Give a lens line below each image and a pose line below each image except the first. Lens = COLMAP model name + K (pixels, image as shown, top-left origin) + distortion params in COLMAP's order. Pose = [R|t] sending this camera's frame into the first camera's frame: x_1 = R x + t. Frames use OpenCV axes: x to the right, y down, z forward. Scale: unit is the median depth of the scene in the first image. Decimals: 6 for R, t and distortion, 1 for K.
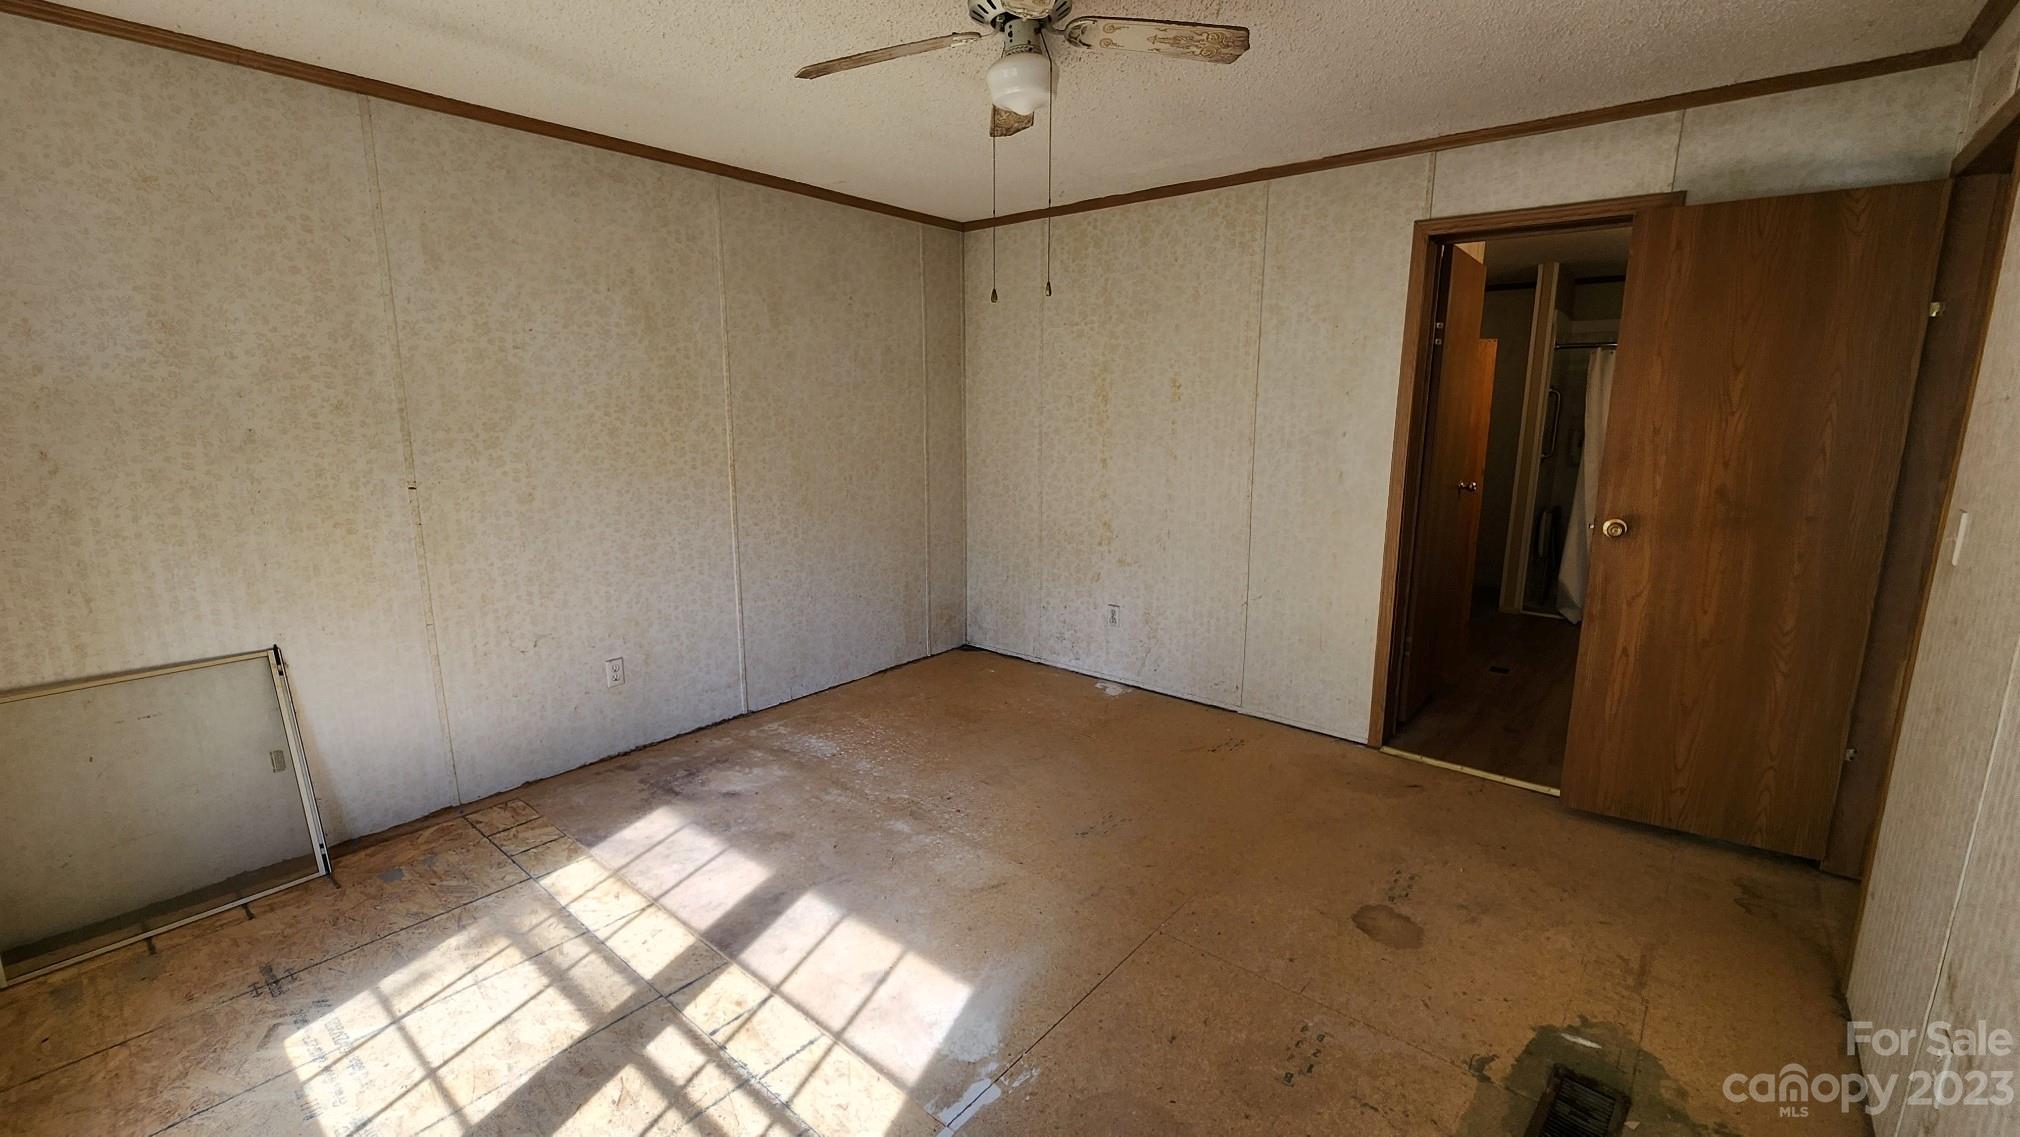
lens RADIAL K [[830.3, 0, 1012.7], [0, 830.3, 567.7], [0, 0, 1]] dist [-0.000873, -0.001423]
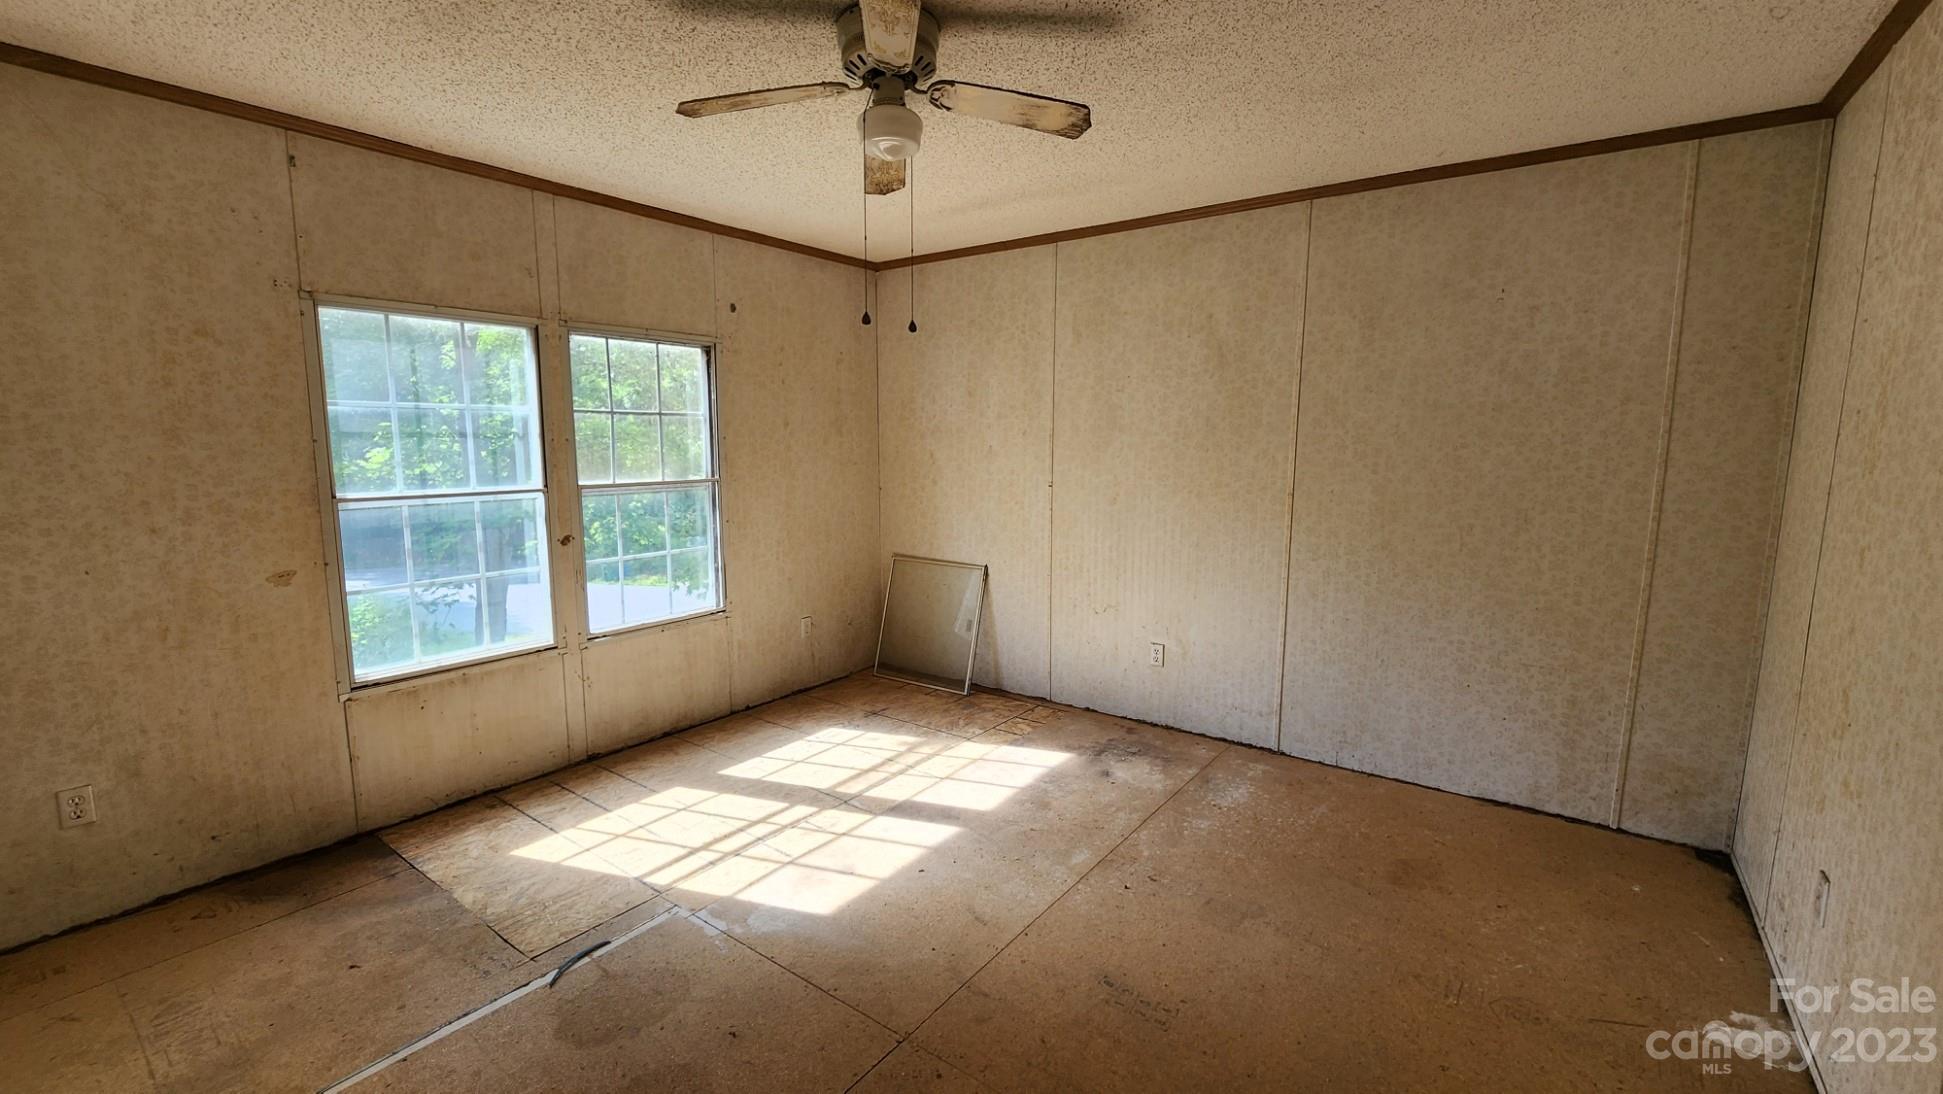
lens RADIAL K [[798.6, 0, 971.8], [0, 798.6, 549.4], [0, 0, 1]] dist [-0.000873, -0.001423]
pose [[0.060456, 0.138356, -0.988536, 0.678884], [-0.195259, 0.972853, 0.124220, -0.122563], [0.978887, 0.185511, 0.085831, 0.669883]]
